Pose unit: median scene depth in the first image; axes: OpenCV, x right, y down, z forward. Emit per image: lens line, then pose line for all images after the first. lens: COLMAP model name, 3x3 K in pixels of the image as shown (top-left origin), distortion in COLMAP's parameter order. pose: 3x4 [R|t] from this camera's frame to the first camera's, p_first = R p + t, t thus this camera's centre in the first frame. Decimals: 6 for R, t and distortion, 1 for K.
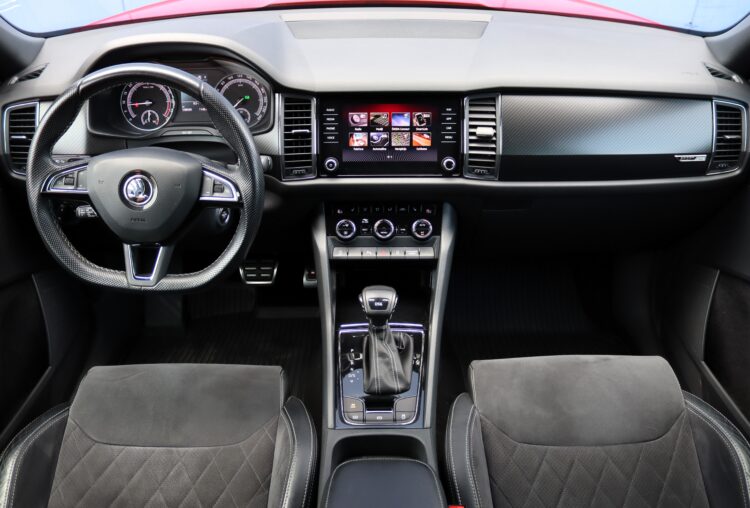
lens RADIAL K [[626.0, 0, 375.0], [0, 626.0, 254.0], [0, 0, 1]] dist [-0.171646, 0.145980]
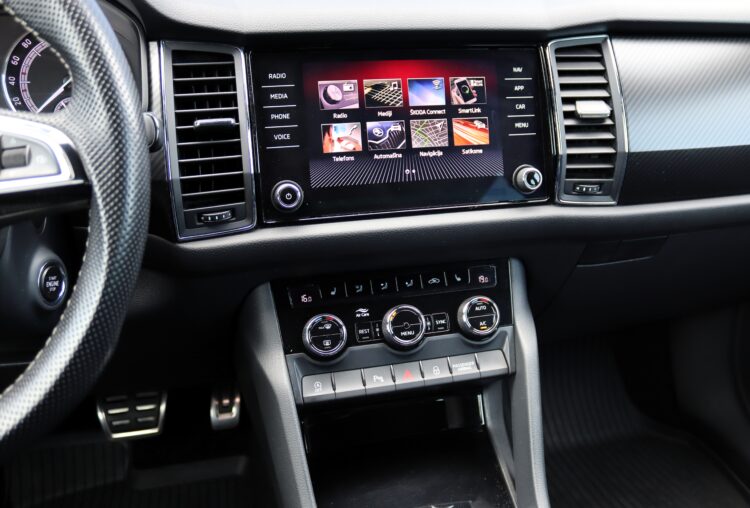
lens RADIAL K [[626.0, 0, 375.0], [0, 626.0, 254.0], [0, 0, 1]] dist [-0.171646, 0.145980]
pose [[0.973061, -0.087972, 0.213103, -0.108534], [0.112921, 0.987732, -0.107862, -0.046917], [-0.201000, 0.129020, 0.971058, 0.559818]]
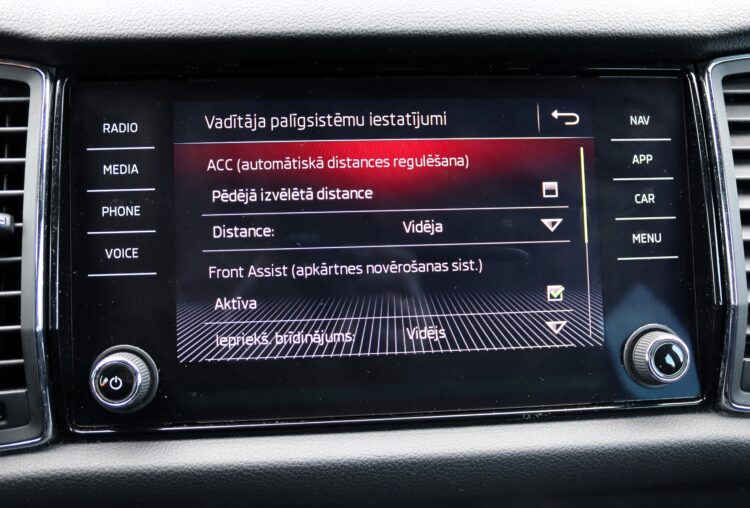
lens RADIAL K [[777.9, 0, 375.0], [0, 777.9, 254.0], [0, 0, 1]] dist [-0.152478, 0.181566]
pose [[0.996420, -0.024981, 0.080770, -0.004688], [0.044567, 0.967036, -0.250711, -0.115717], [-0.071845, 0.253413, 0.964687, 0.734902]]
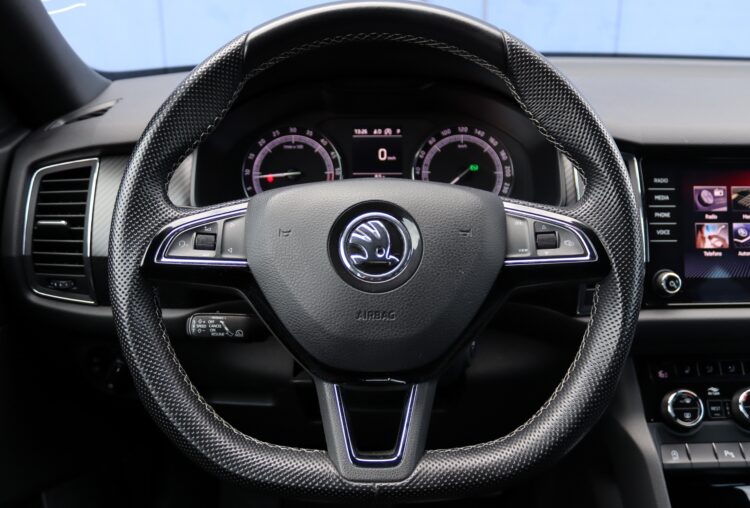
lens RADIAL K [[626.0, 0, 375.0], [0, 626.0, 254.0], [0, 0, 1]] dist [-0.171646, 0.145980]
pose [[0.999896, -0.002306, -0.014216, -0.307398], [-0.001333, 0.968052, -0.250747, -0.039970], [0.014340, 0.250740, 0.967948, 0.503064]]
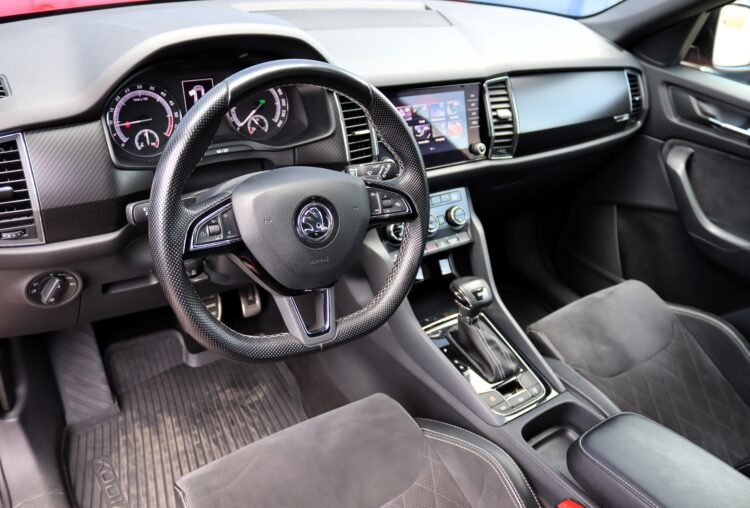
lens RADIAL K [[626.0, 0, 375.0], [0, 626.0, 254.0], [0, 0, 1]] dist [-0.171646, 0.145980]
pose [[0.815040, -0.219883, 0.536061, -0.613990], [0.214458, 0.973969, 0.073437, -0.086417], [-0.538254, 0.055109, 0.840979, 0.237156]]
